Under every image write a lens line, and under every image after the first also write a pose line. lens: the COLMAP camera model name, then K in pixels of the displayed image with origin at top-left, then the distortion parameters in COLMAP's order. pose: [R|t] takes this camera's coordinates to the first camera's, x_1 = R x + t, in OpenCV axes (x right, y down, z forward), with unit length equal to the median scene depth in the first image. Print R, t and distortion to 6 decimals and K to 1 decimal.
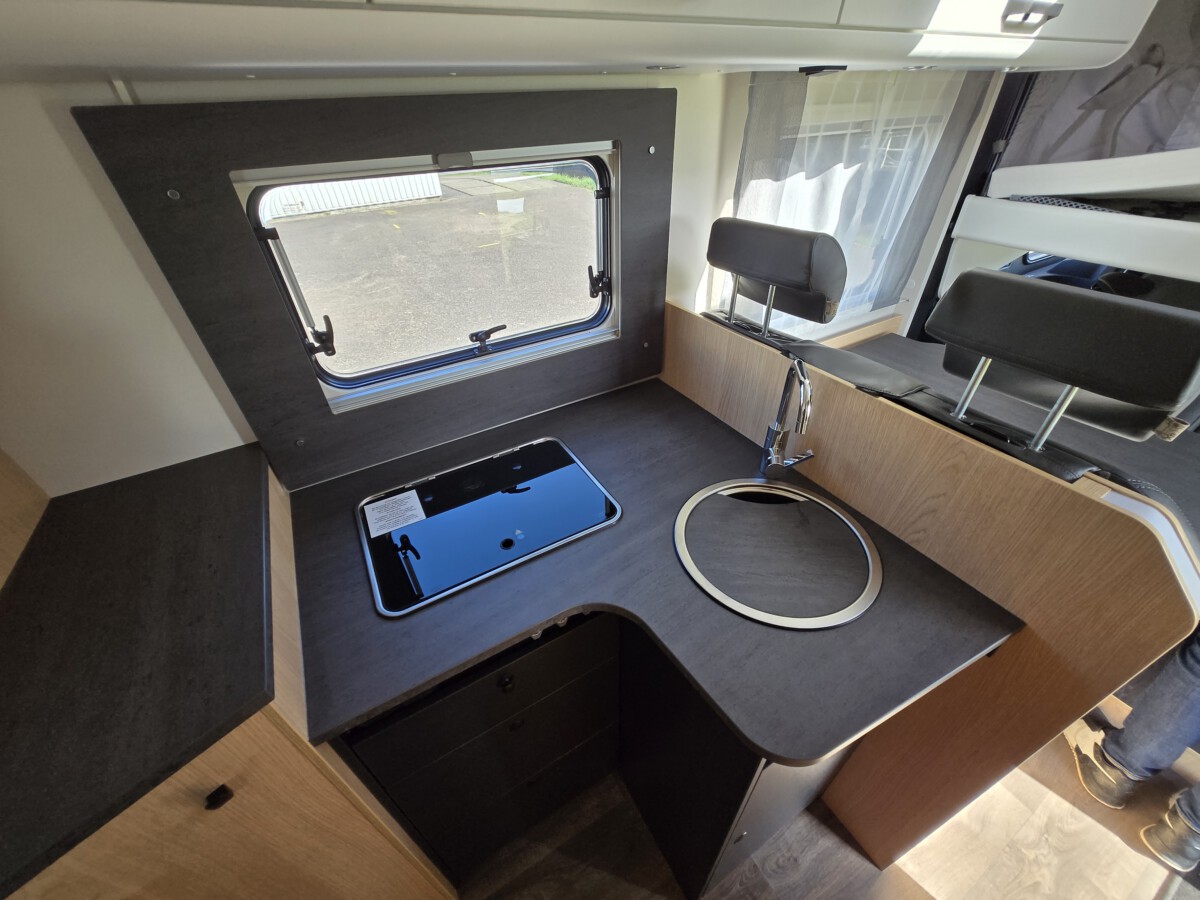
lens RADIAL K [[471.0, 0, 599.1], [0, 471.0, 453.0], [0, 0, 1]] dist [-0.001645, -0.000533]
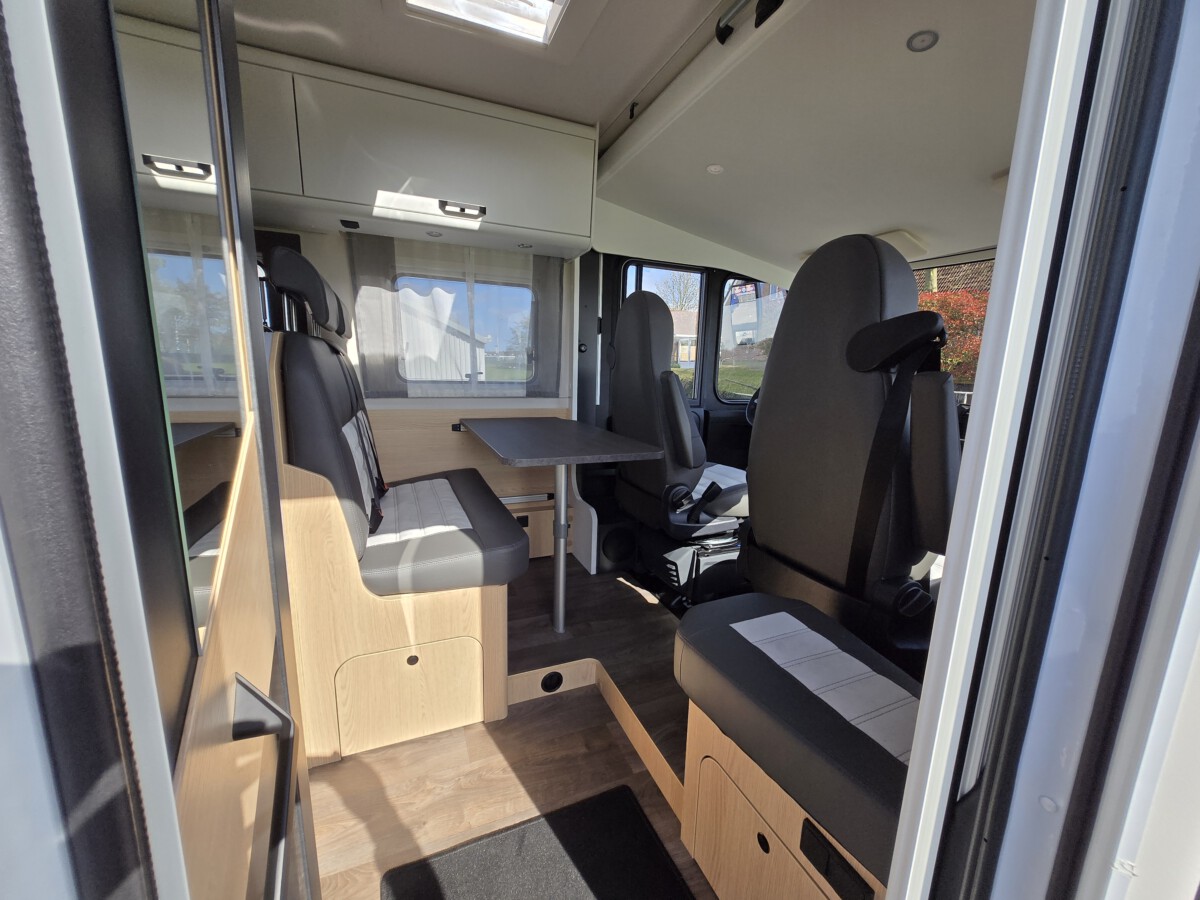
lens RADIAL K [[469.5, 0, 603.1], [0, 469.5, 452.3], [0, 0, 1]] dist [-0.001292, -0.000738]
pose [[0.991116, 0.077264, -0.108252, 1.551758], [-0.117839, 0.887530, -0.445426, 0.710478], [0.061662, 0.454225, 0.888750, -0.249112]]
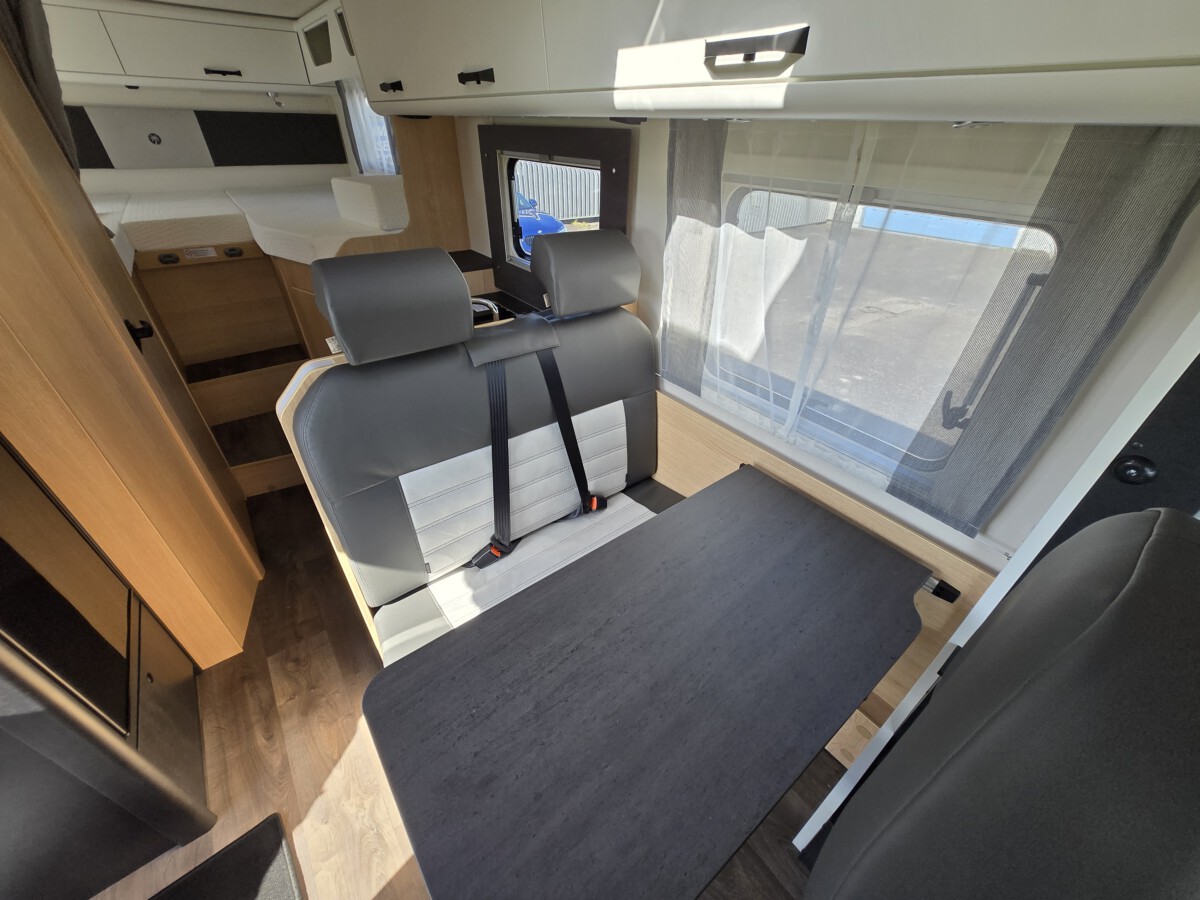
lens RADIAL K [[471.0, 0, 599.1], [0, 471.0, 453.0], [0, 0, 1]] dist [-0.001645, -0.000533]
pose [[0.128421, 0.595472, -0.793045, 1.587406], [-0.618884, 0.672966, 0.405091, -0.563599], [0.774913, 0.438781, 0.454951, 0.640644]]
